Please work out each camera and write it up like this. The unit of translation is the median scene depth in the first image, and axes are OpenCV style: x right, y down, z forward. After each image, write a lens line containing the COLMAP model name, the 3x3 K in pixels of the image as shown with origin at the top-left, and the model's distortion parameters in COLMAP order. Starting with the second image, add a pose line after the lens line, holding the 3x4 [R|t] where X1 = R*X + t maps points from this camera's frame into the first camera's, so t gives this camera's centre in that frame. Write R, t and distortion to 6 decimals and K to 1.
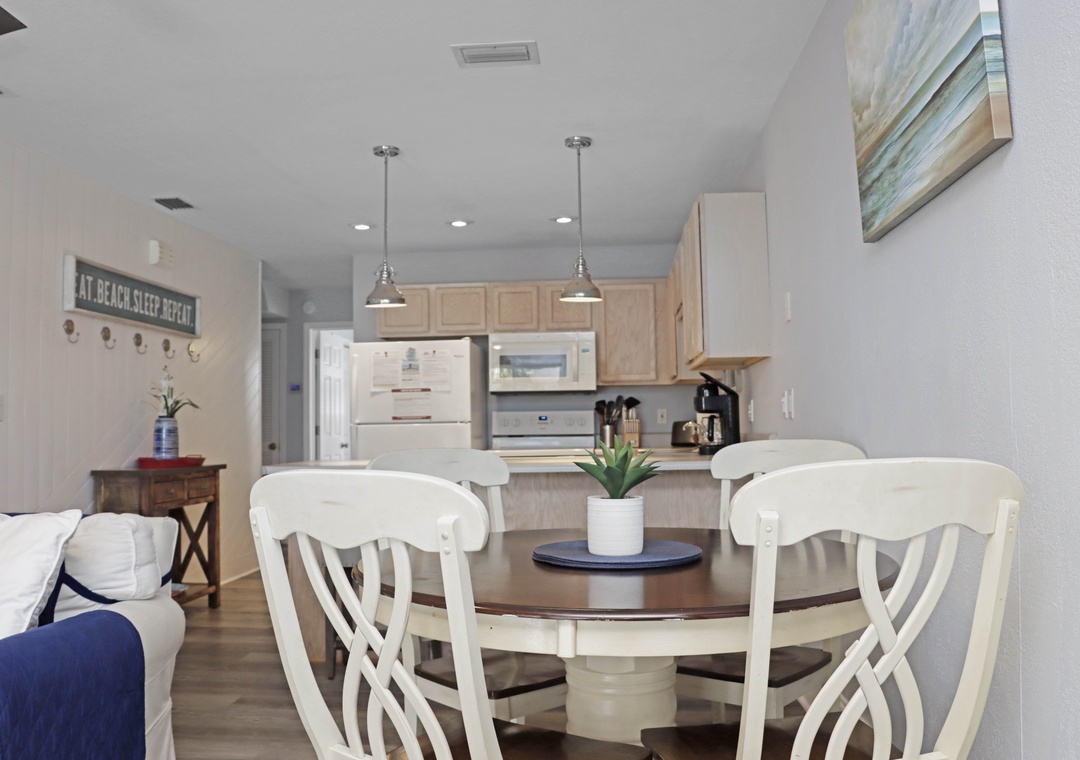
lens RADIAL K [[1058.6, 0, 537.3], [0, 1058.6, 417.9], [0, 0, 1]] dist [-0.013127, 0.030541]
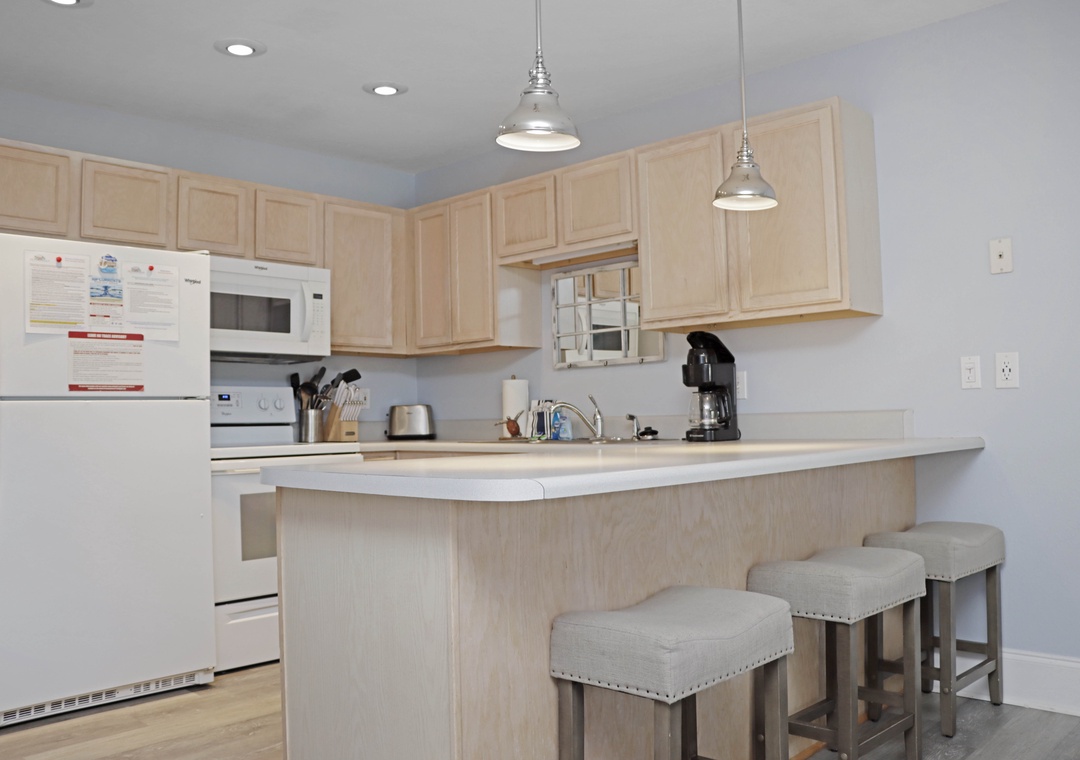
lens RADIAL K [[1023.3, 0, 541.4], [0, 1023.3, 361.2], [0, 0, 1]] dist [-0.008365, 0.019257]
pose [[0.623772, 0.049448, 0.780041, -0.381353], [0.002965, 0.997840, -0.065626, 0.020728], [-0.781601, 0.043248, 0.622278, 0.511869]]
